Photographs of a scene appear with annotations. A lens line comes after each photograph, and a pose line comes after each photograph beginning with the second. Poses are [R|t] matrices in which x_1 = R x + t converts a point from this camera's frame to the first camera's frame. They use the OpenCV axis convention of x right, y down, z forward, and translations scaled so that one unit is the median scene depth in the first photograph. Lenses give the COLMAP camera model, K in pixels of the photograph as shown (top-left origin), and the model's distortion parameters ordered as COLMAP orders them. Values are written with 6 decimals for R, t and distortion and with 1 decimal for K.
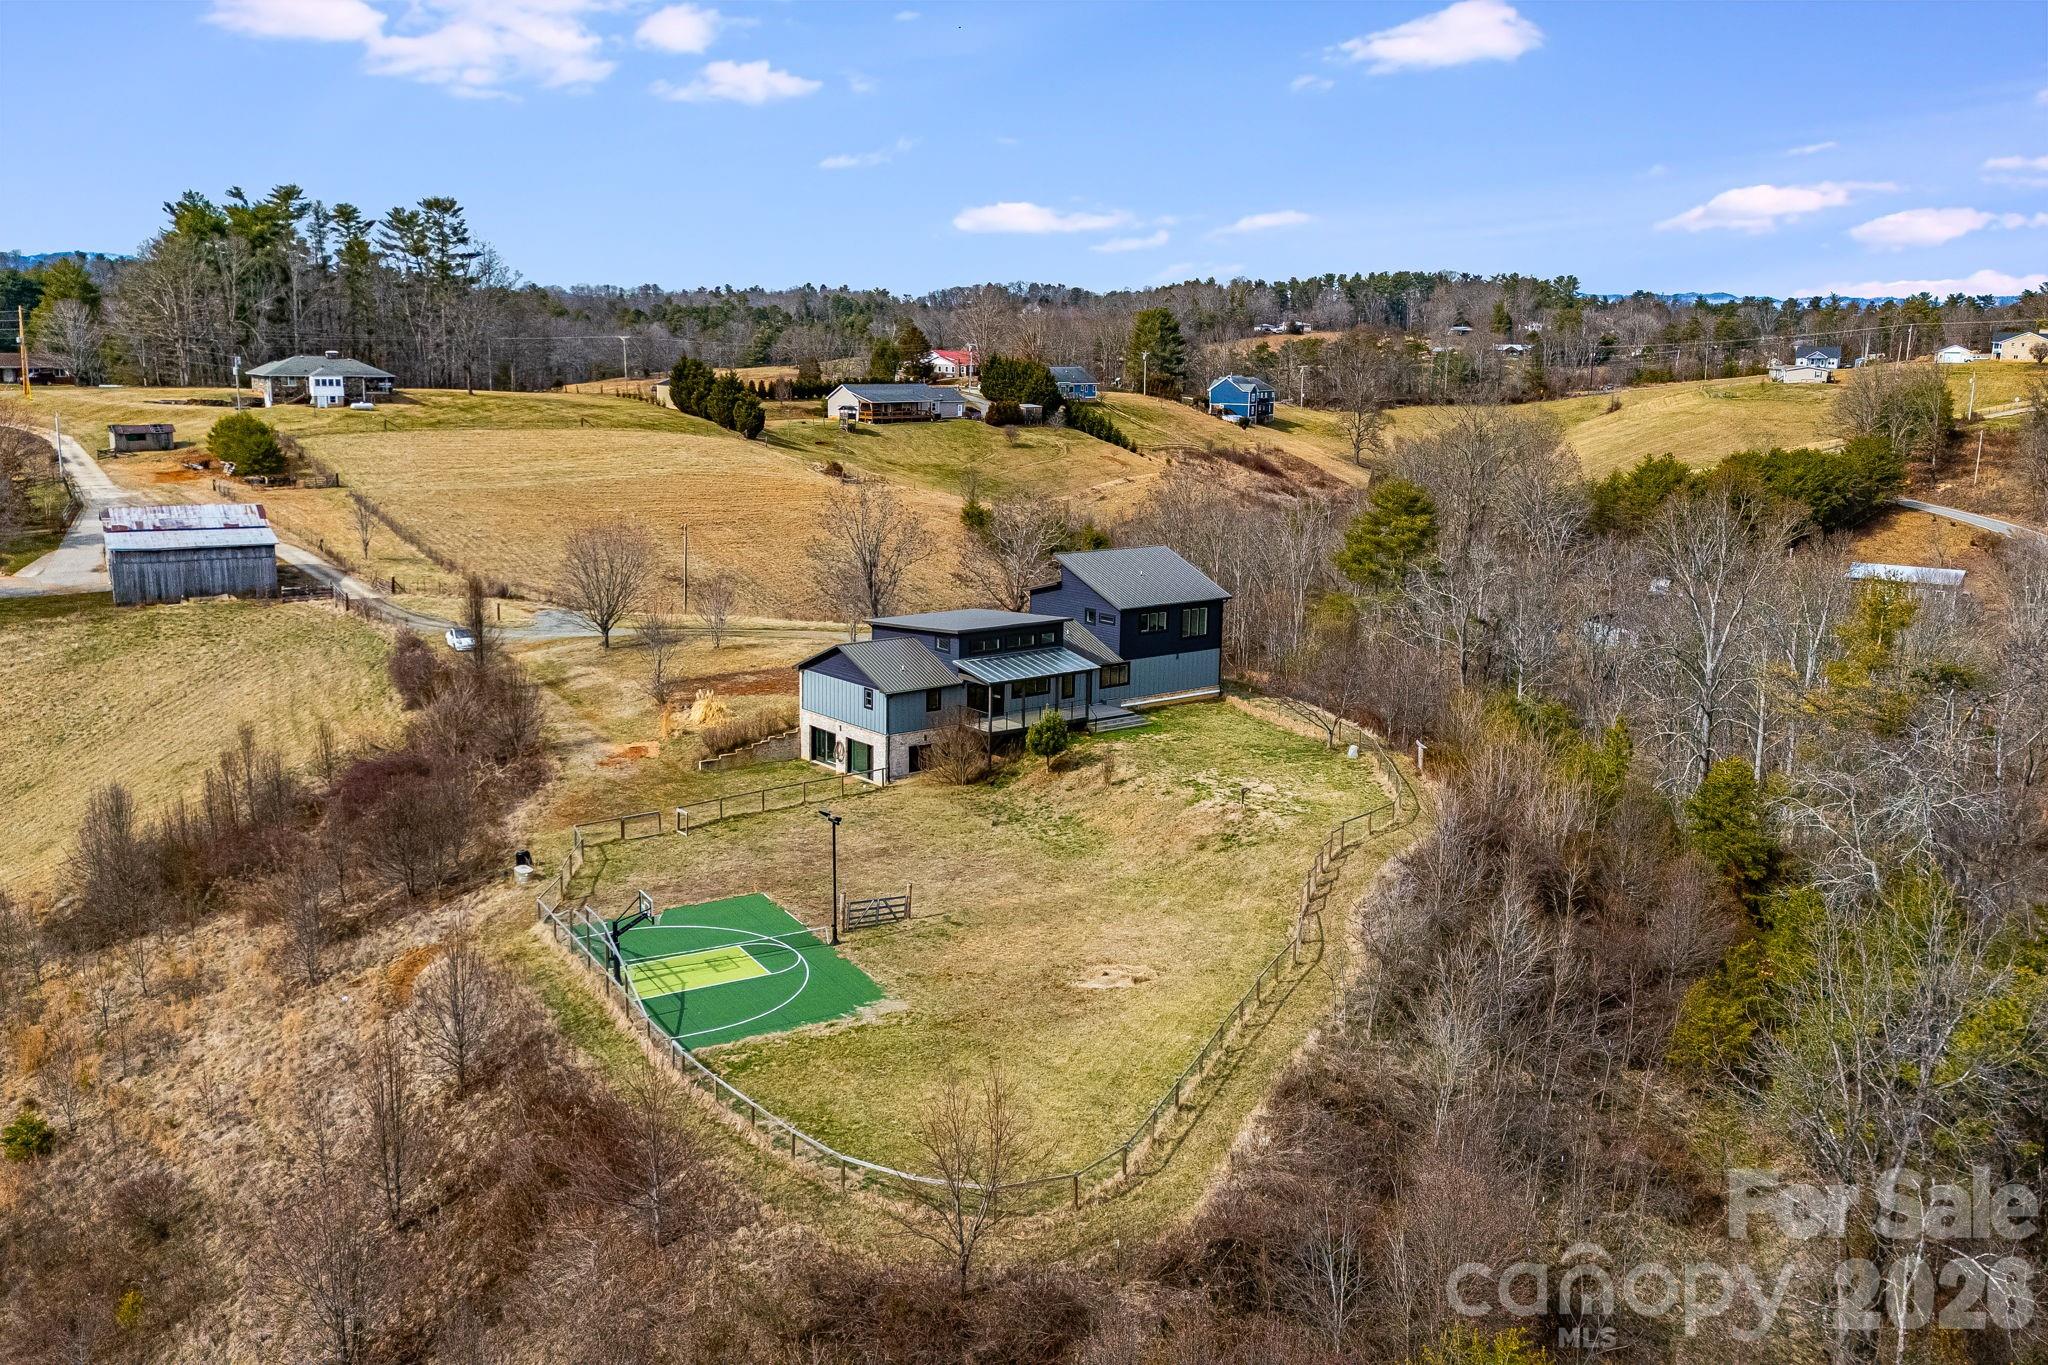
lens RADIAL K [[1711.6, 0, 1024.0], [0, 1711.6, 682.5], [0, 0, 1]] dist [0.100601, -0.133445]
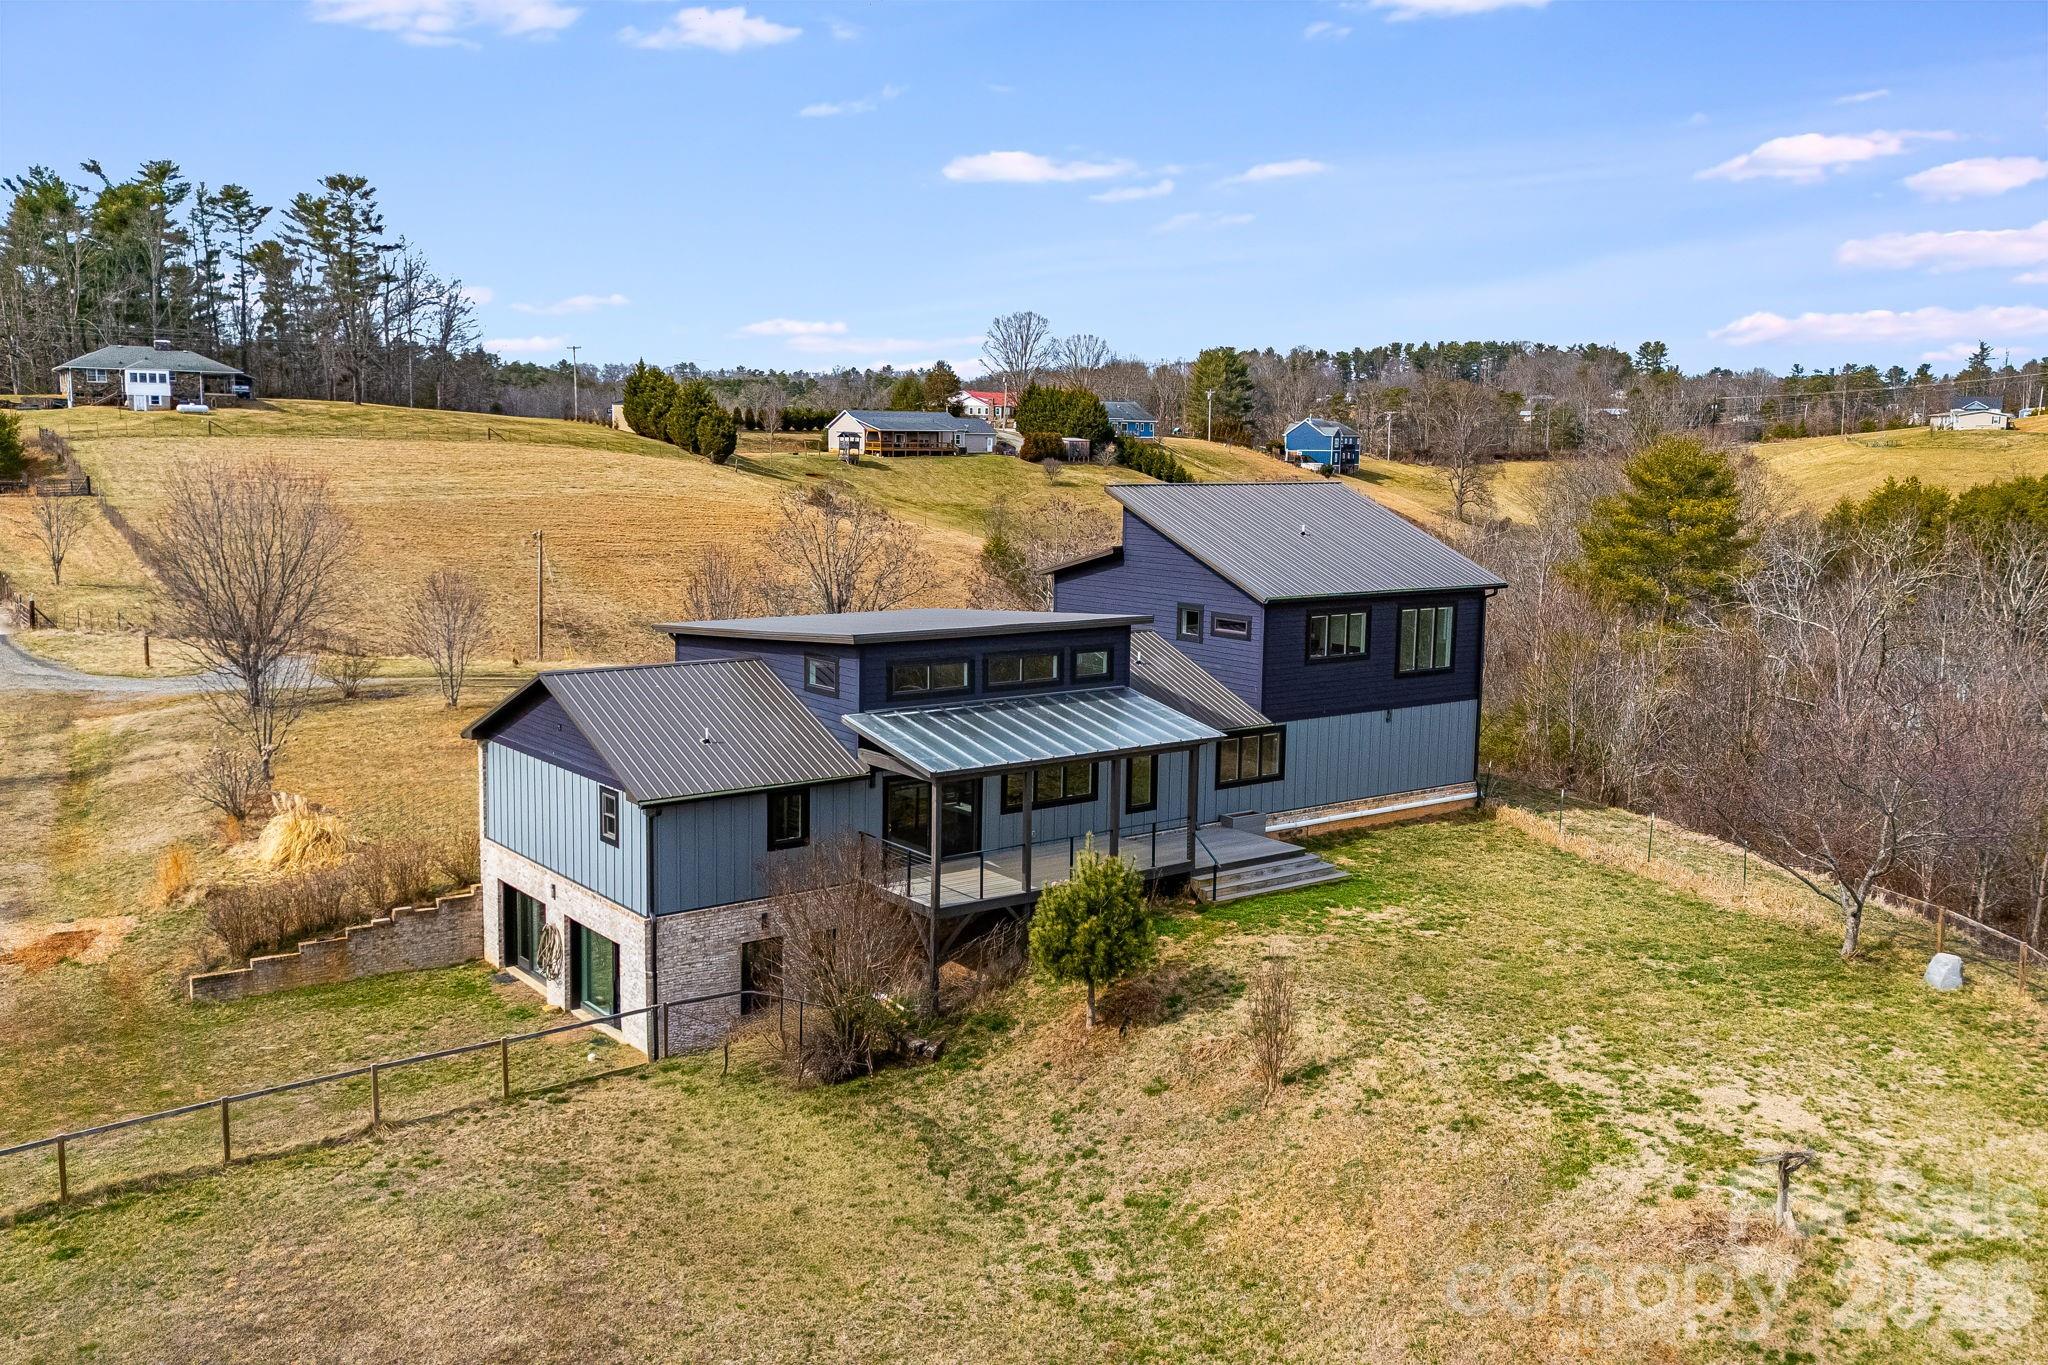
lens RADIAL K [[1711.6, 0, 1024.0], [0, 1711.6, 682.5], [0, 0, 1]] dist [0.100601, -0.133445]
pose [[0.999588, 0.001569, -0.028648, 0.004436], [-0.003109, 0.998547, -0.053796, 0.000135], [0.028522, 0.053863, 0.998141, 0.279466]]
